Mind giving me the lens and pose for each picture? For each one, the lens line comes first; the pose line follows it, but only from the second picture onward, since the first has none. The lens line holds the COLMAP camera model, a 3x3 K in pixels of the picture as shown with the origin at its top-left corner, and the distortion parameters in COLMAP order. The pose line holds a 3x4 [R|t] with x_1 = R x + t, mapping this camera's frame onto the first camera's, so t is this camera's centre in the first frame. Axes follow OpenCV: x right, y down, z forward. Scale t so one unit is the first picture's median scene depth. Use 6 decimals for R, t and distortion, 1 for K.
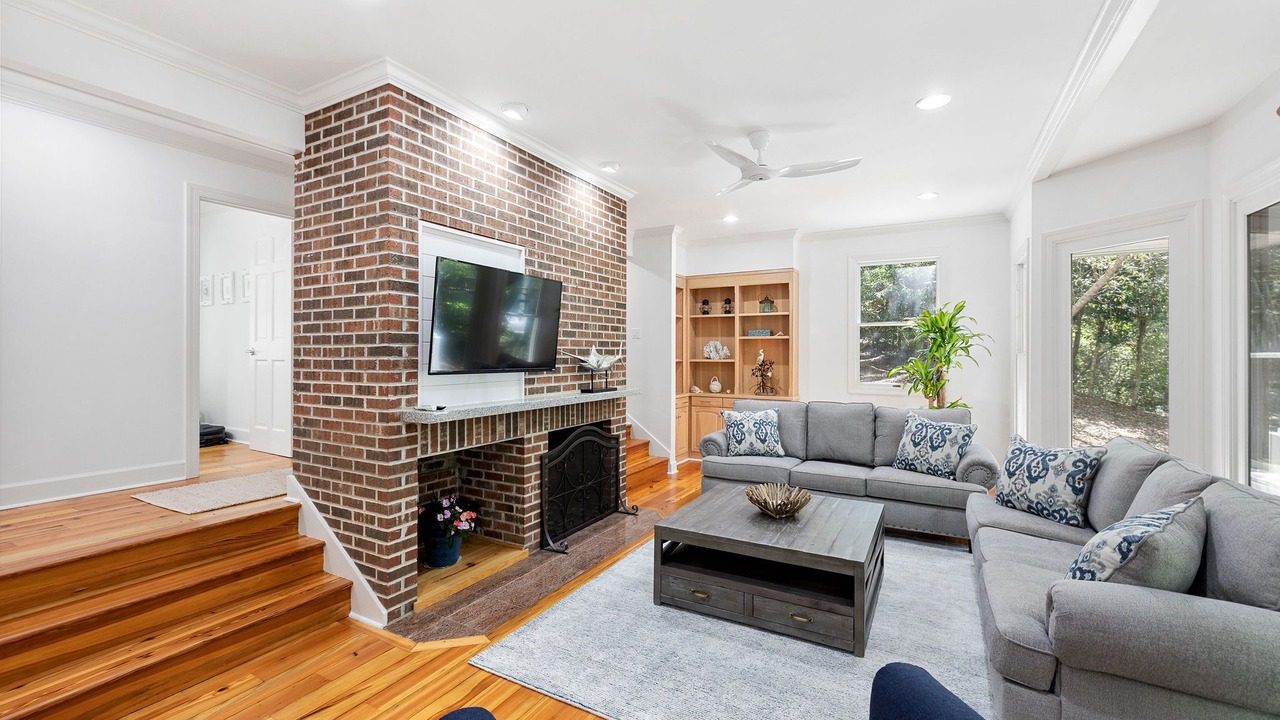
lens RADIAL K [[537.9, 0, 627.2], [0, 537.9, 353.4], [0, 0, 1]] dist [0.001746, -0.000733]
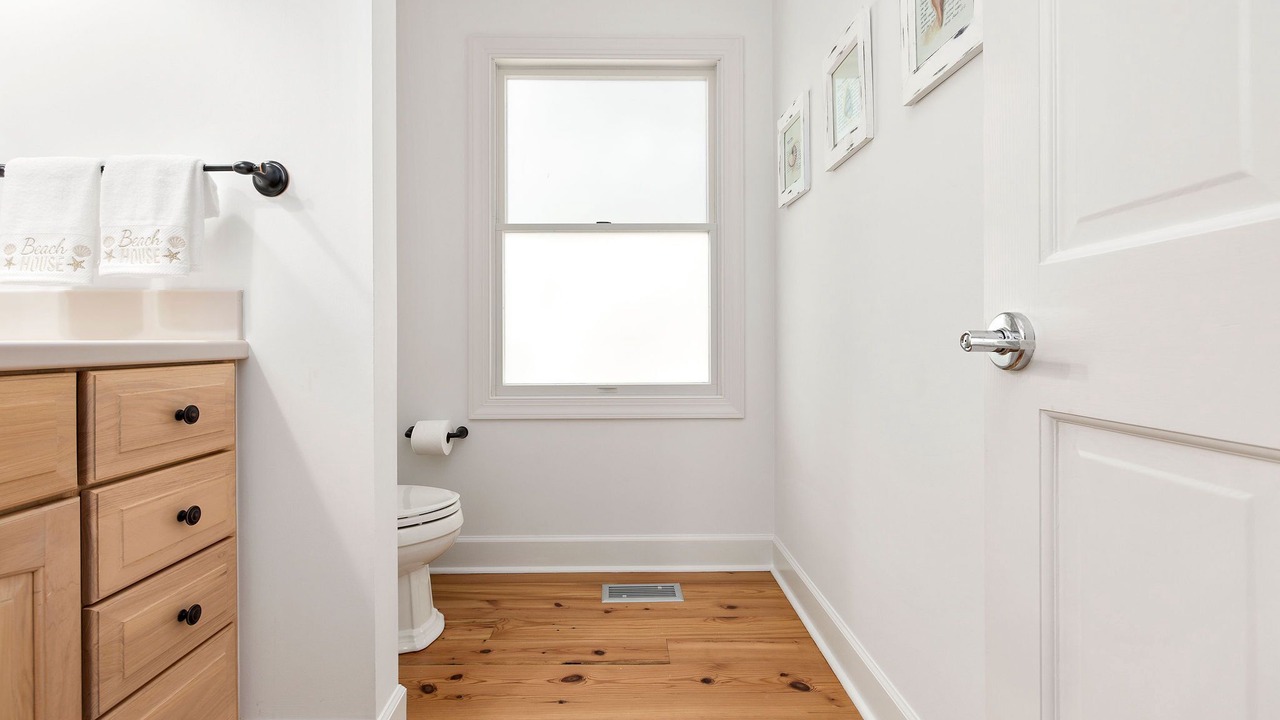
lens RADIAL K [[534.2, 0, 637.0], [0, 534.2, 342.3], [0, 0, 1]] dist [-0.021239, 0.000549]
pose [[0.516533, -0.000305, -0.856267, -0.992103], [0.004020, 0.999990, 0.002069, -0.007311], [0.856258, -0.004511, 0.516529, 1.341544]]
